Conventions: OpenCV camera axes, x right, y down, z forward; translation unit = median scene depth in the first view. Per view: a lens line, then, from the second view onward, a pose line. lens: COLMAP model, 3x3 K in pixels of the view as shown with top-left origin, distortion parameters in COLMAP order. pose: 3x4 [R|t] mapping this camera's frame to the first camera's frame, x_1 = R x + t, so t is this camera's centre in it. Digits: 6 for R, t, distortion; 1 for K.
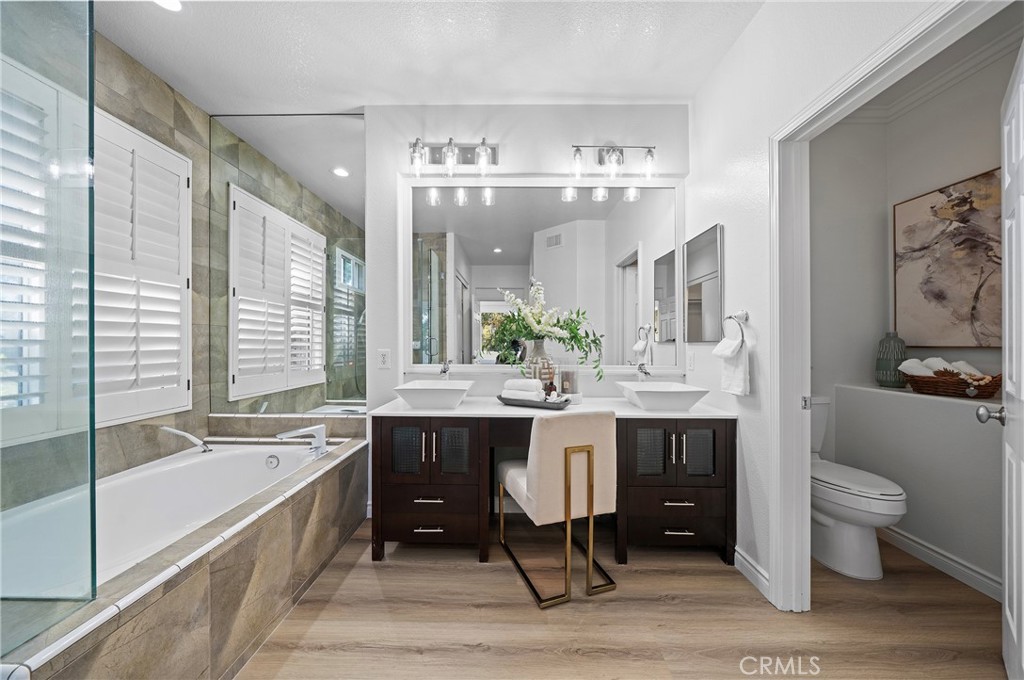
lens RADIAL K [[344.1, 0, 511.0], [0, 344.1, 343.9], [0, 0, 1]] dist [-0.006433, -0.000075]
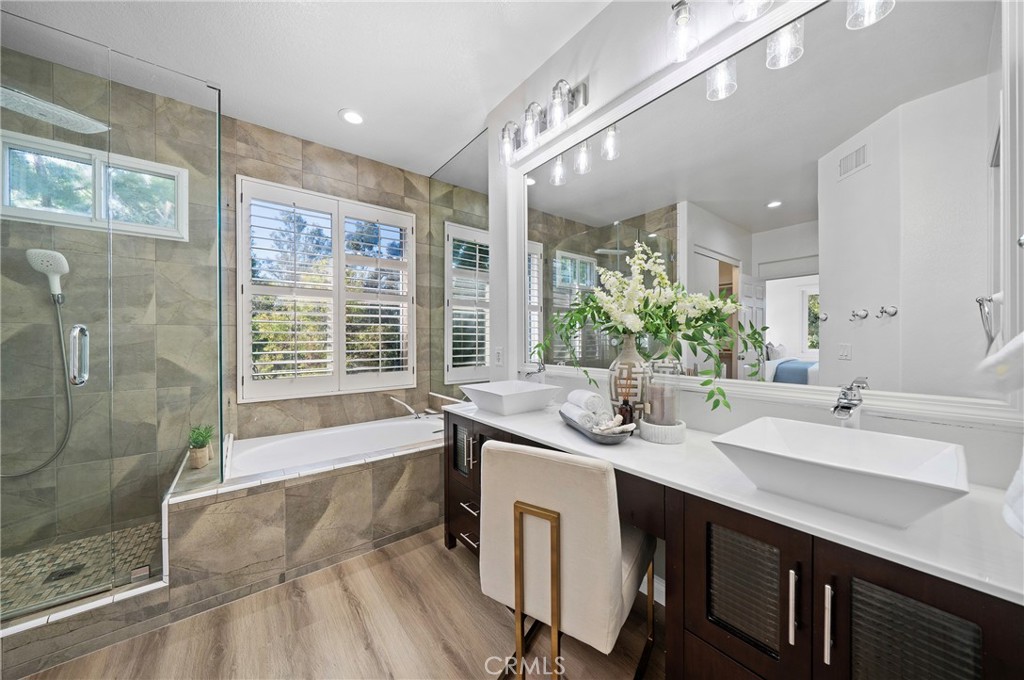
lens RADIAL K [[348.8, 0, 515.1], [0, 348.8, 341.4], [0, 0, 1]] dist [-0.001539, -0.000089]
pose [[0.628027, -0.001766, -0.778189, 0.489813], [0.006037, 0.999978, 0.002603, -0.003769], [0.778168, -0.006332, 0.628024, 0.418484]]
